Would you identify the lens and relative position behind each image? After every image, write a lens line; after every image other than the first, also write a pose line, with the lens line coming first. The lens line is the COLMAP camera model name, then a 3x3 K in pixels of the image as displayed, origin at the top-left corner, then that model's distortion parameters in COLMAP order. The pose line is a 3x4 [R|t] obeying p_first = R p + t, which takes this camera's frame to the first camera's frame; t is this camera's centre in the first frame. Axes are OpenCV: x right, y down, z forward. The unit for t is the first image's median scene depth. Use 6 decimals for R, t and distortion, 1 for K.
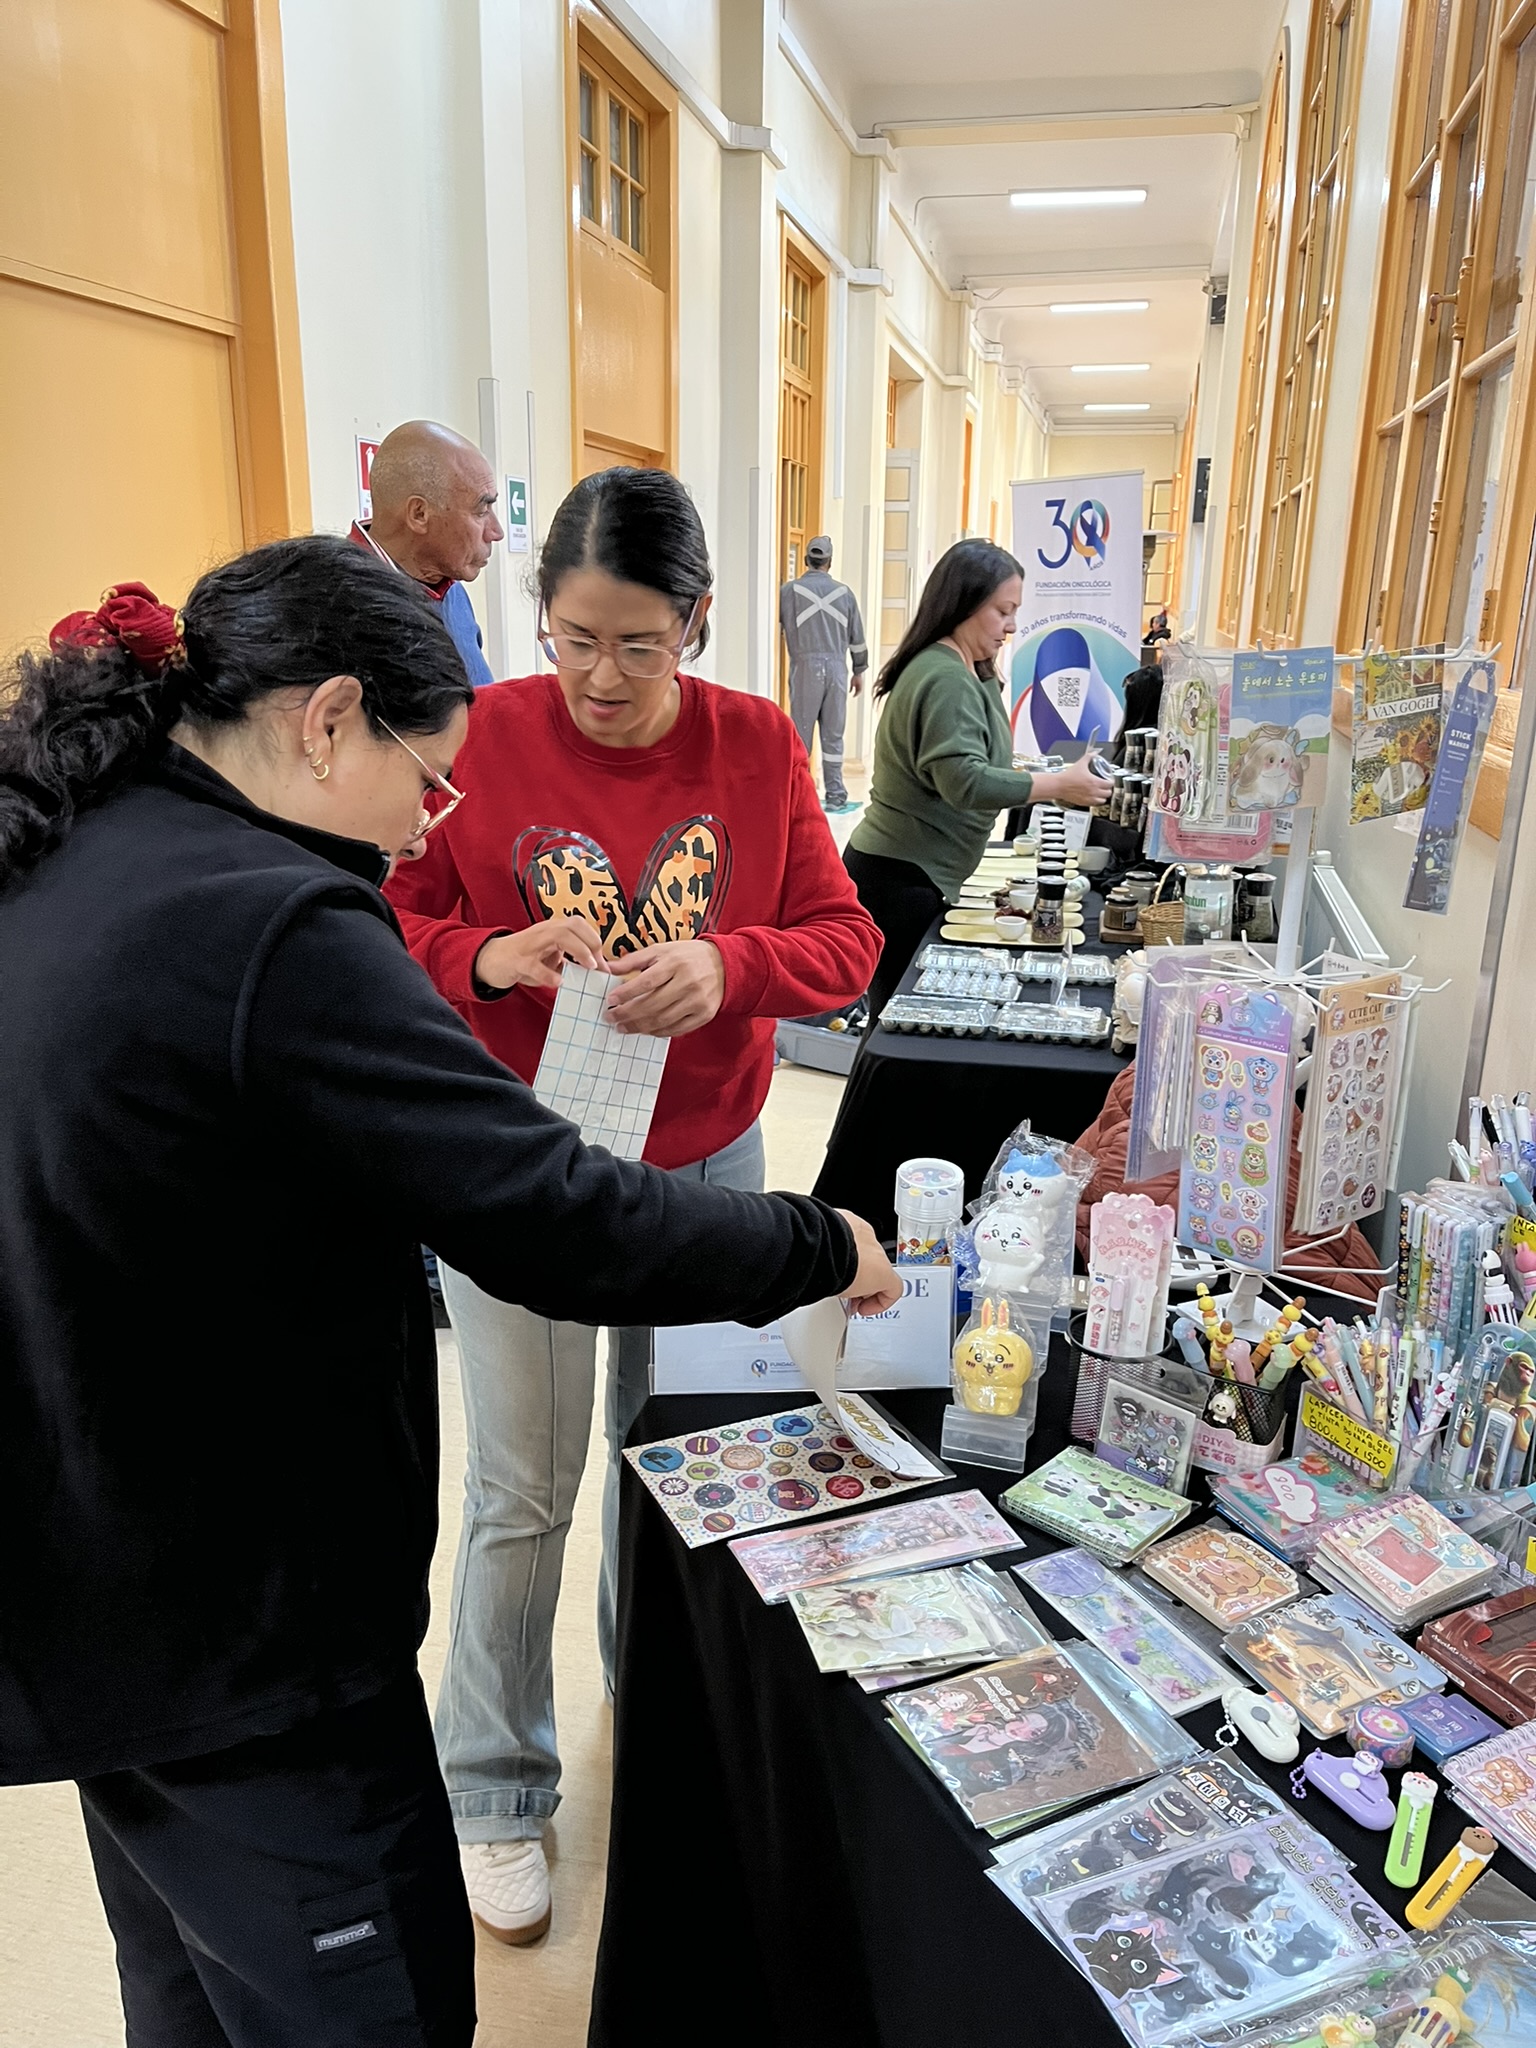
lens RADIAL K [[1542.7, 0, 776.5], [0, 1542.7, 1021.1], [0, 0, 1]] dist [0.015681, -0.012063]
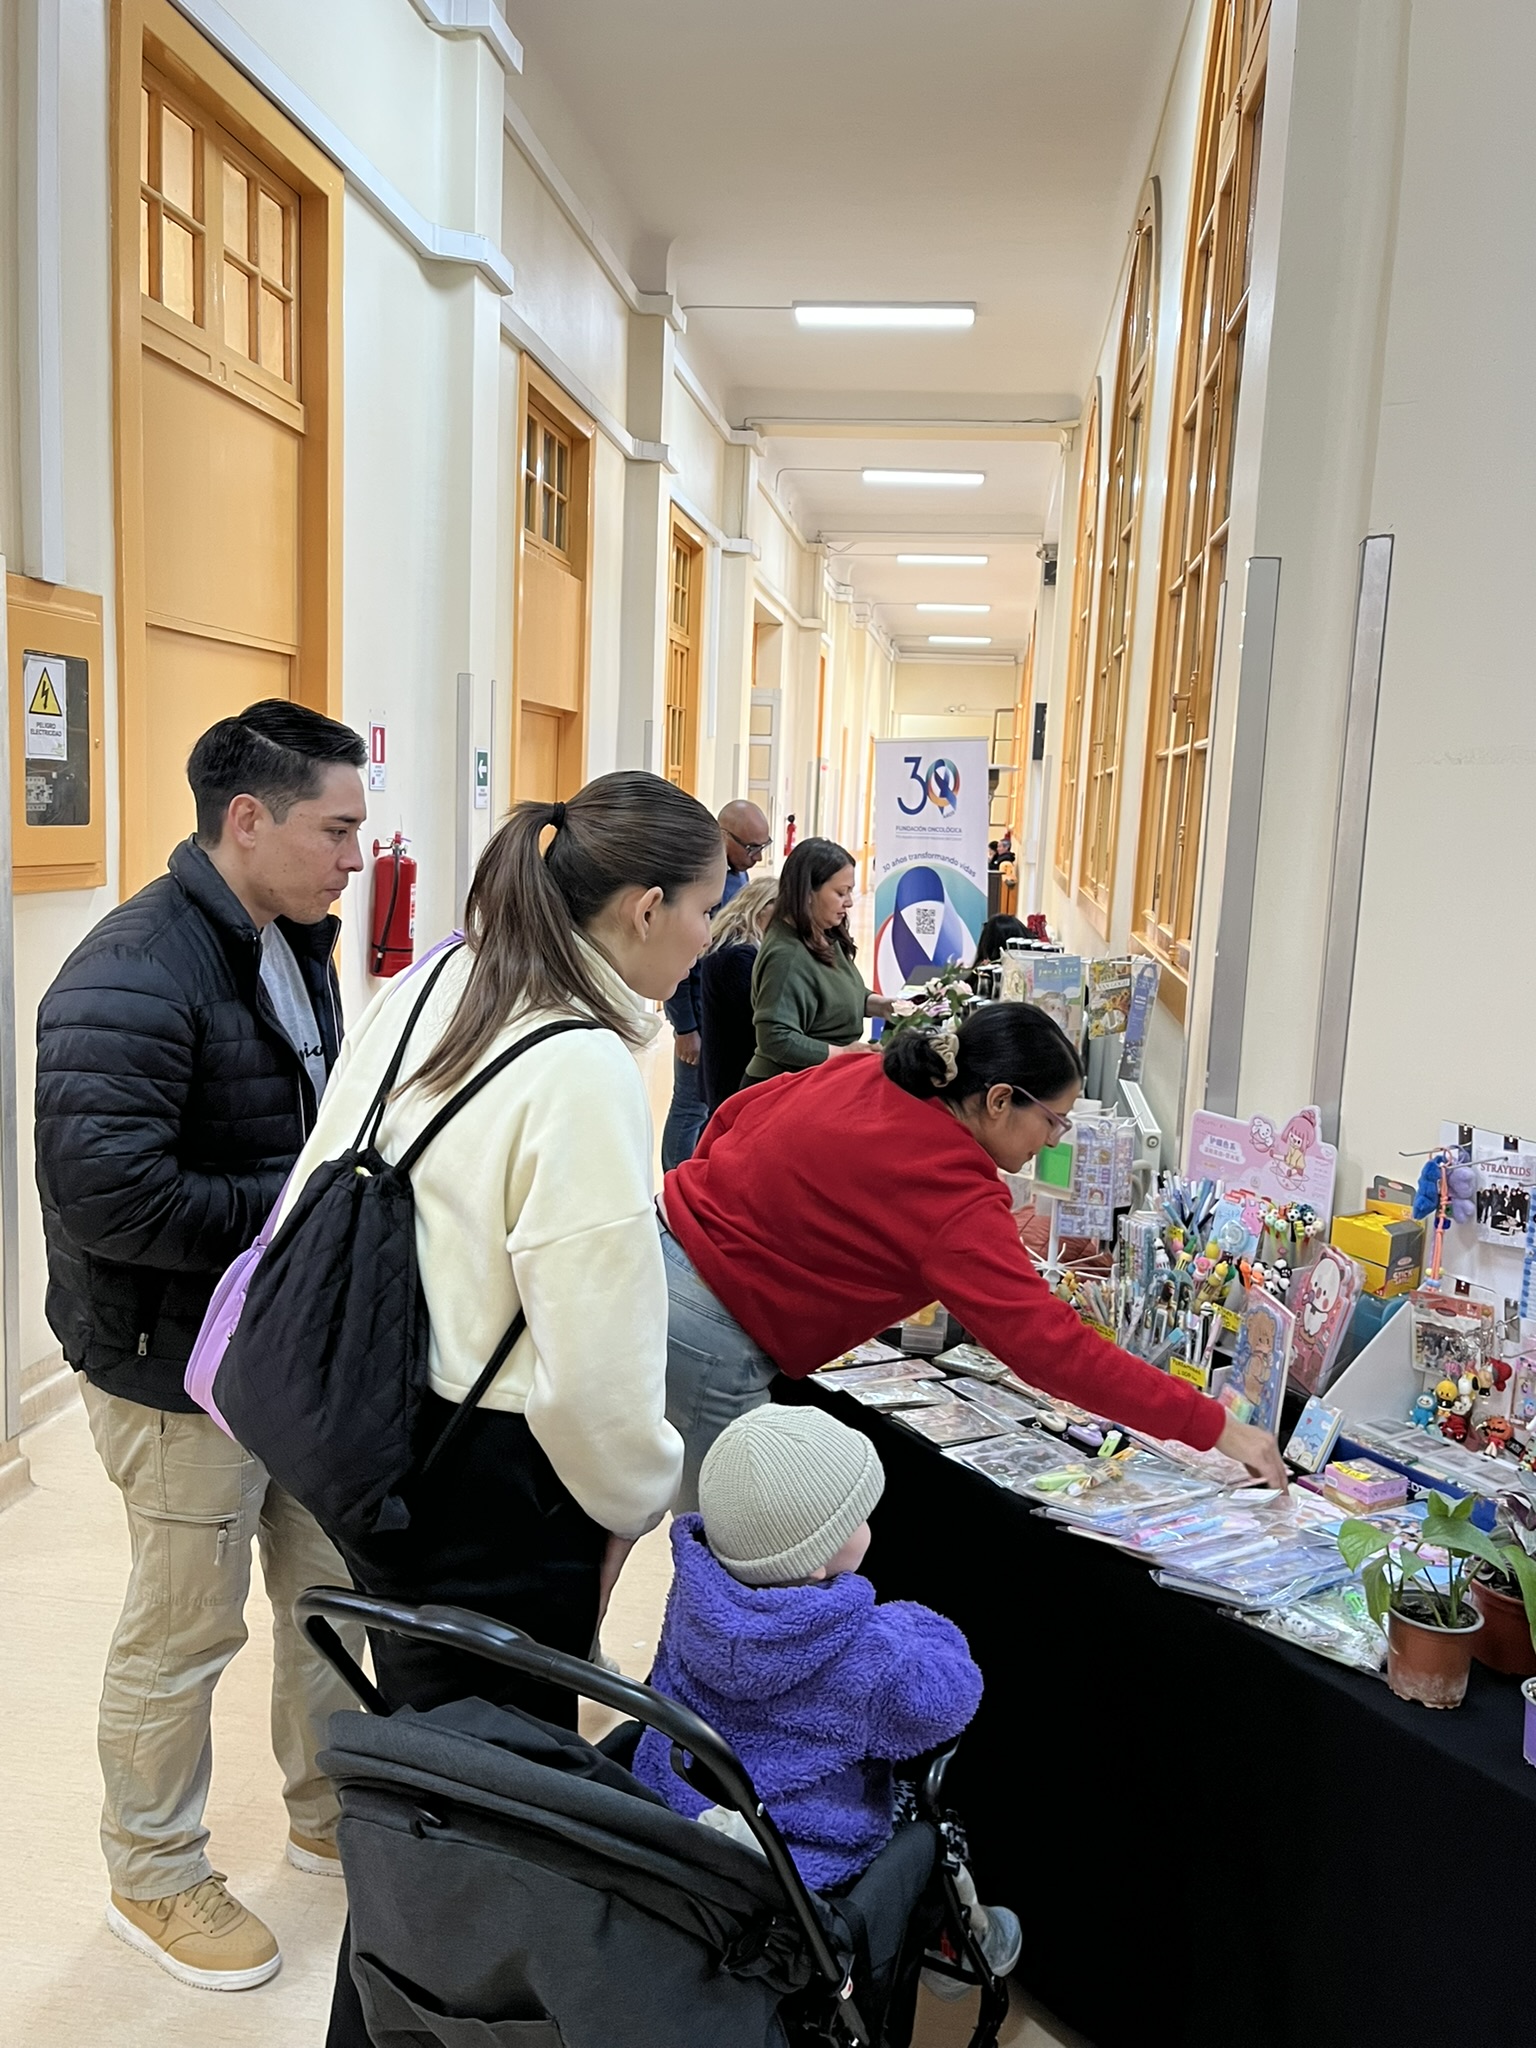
lens RADIAL K [[1664.1, 0, 763.7], [0, 1664.1, 1028.0], [0, 0, 1]] dist [0.000807, 0.003773]
pose [[0.995410, 0.013099, 0.094798, -0.043609], [-0.000587, 0.991406, -0.130823, 0.023526], [-0.095697, 0.130167, 0.986863, -0.181167]]
